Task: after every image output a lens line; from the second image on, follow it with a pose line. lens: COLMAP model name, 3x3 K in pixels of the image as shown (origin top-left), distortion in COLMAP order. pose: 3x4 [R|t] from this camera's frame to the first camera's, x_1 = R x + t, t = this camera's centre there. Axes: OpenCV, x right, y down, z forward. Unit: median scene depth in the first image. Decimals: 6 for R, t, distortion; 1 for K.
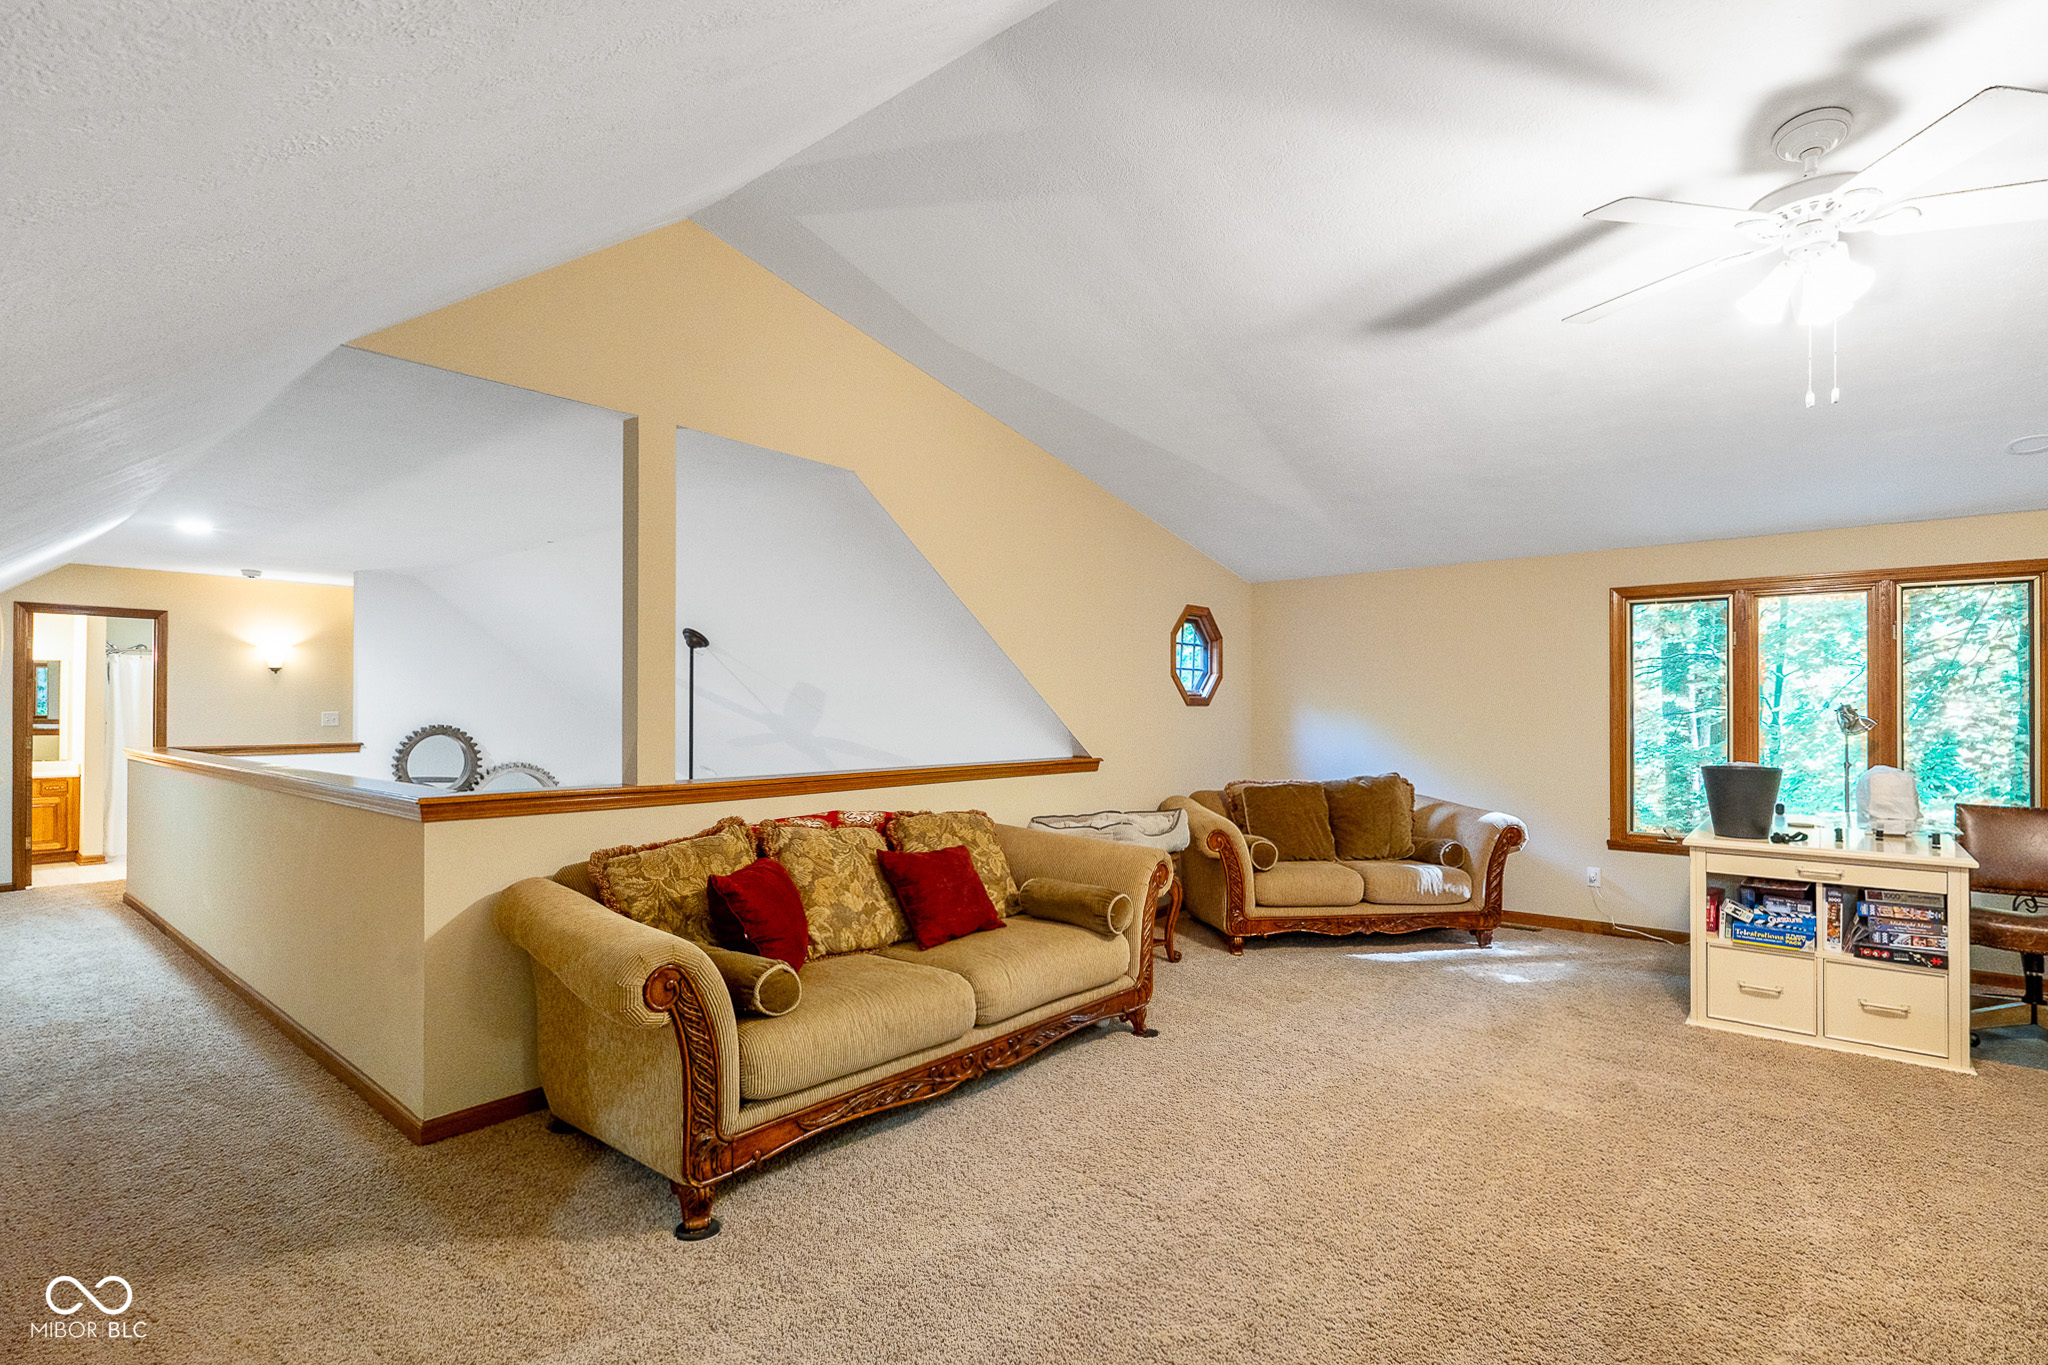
lens RADIAL K [[977.4, 0, 1037.6], [0, 977.4, 696.2], [0, 0, 1]] dist [0.012439, -0.001319]
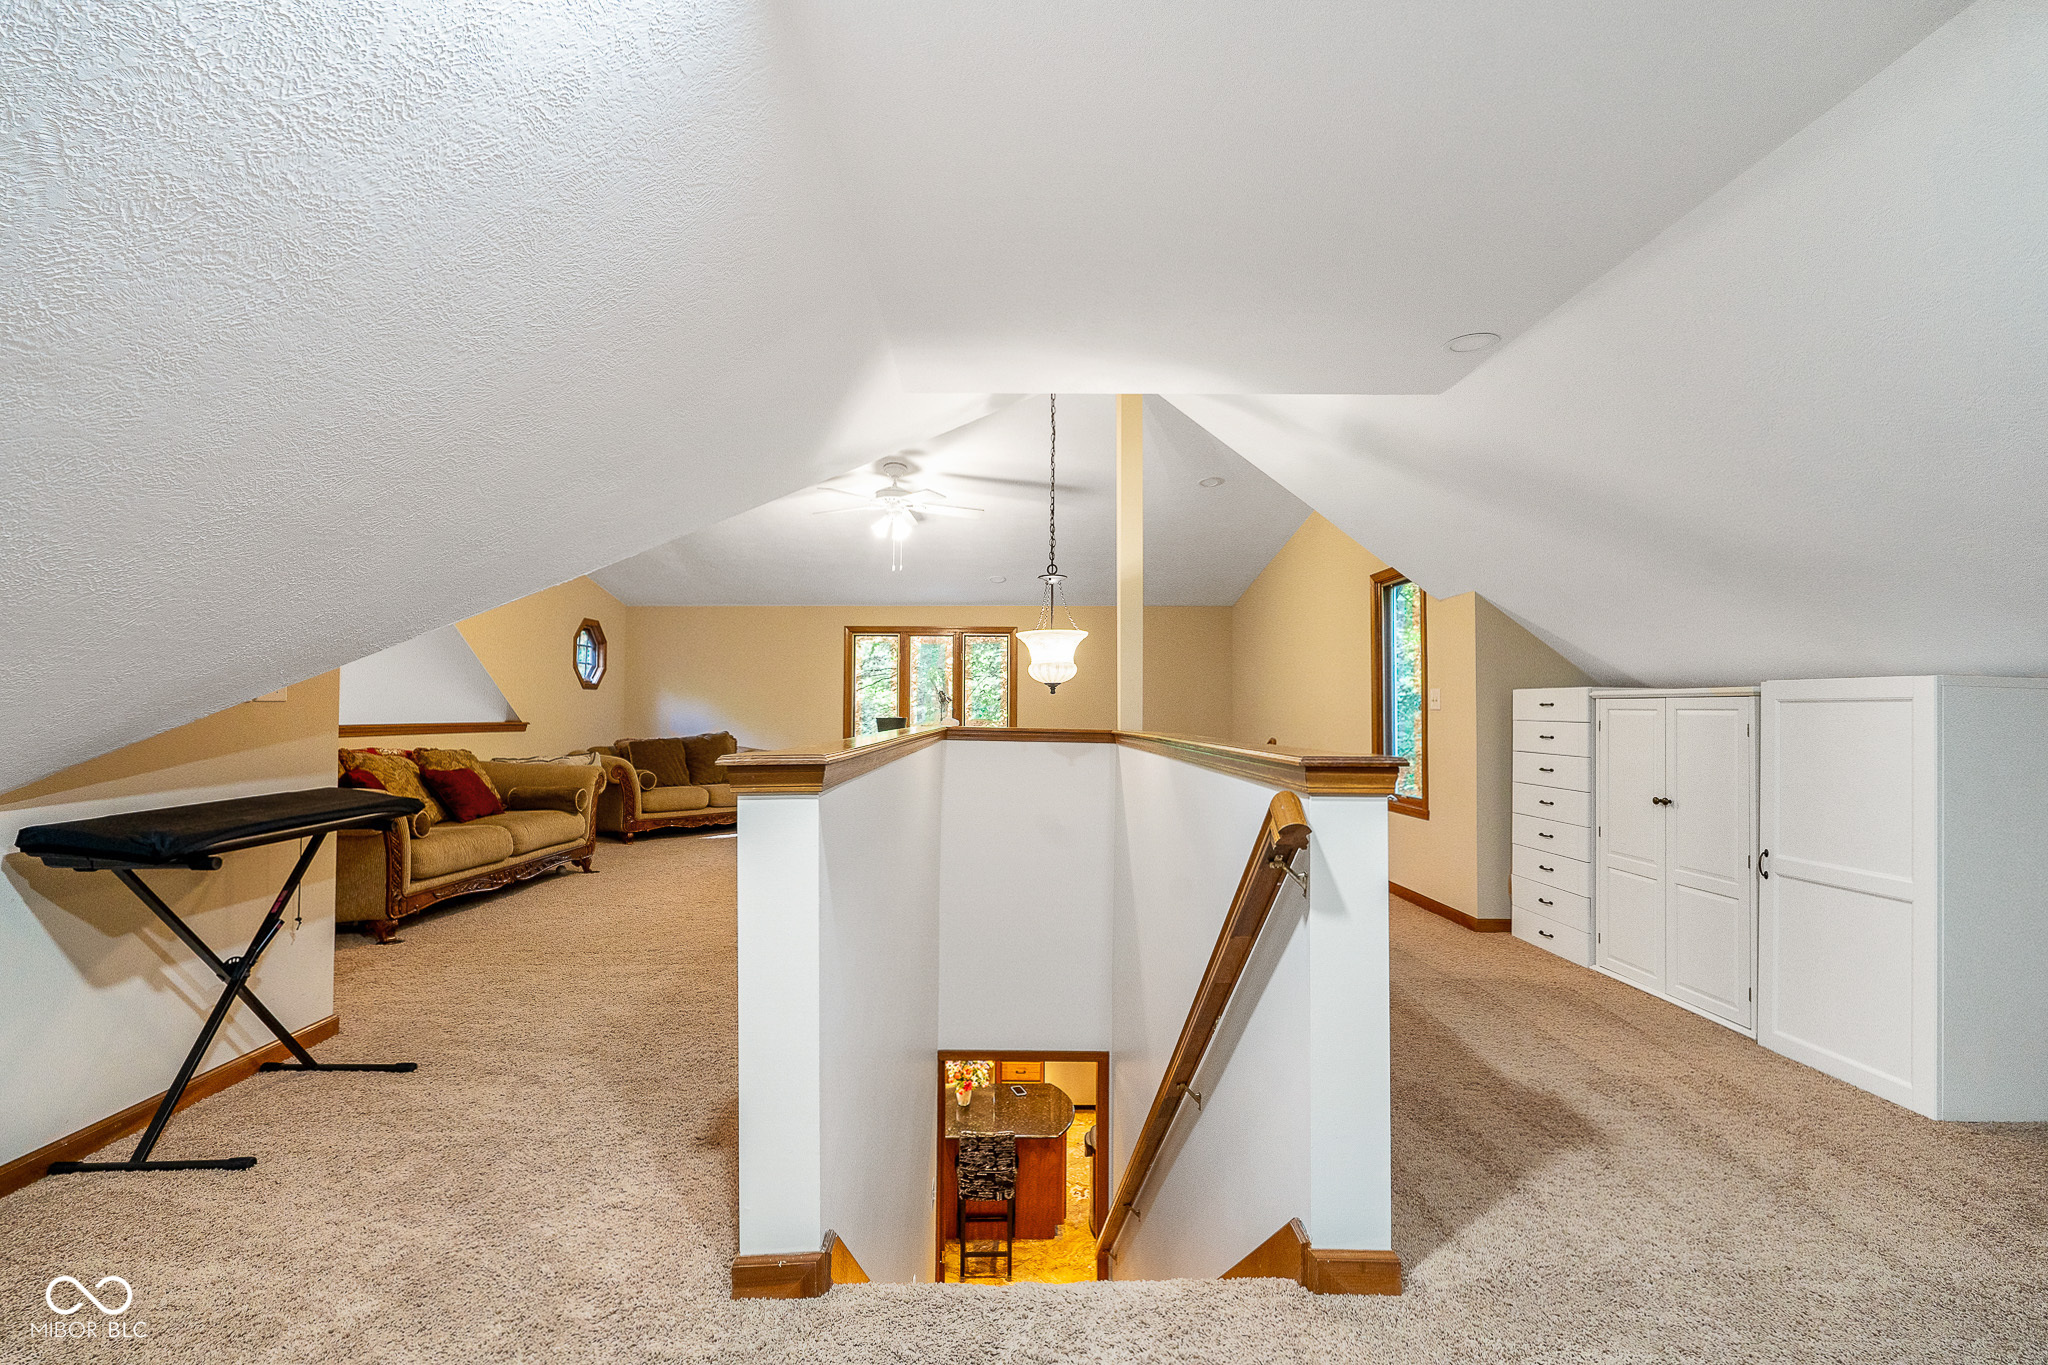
lens RADIAL K [[922.5, 0, 1041.1], [0, 922.5, 695.9], [0, 0, 1]] dist [-0.002550, -0.000615]
pose [[0.760279, 0.011358, 0.649497, -0.273550], [-0.008893, 0.999935, -0.007076, 0.030316], [-0.649535, -0.000396, 0.760331, -0.592851]]
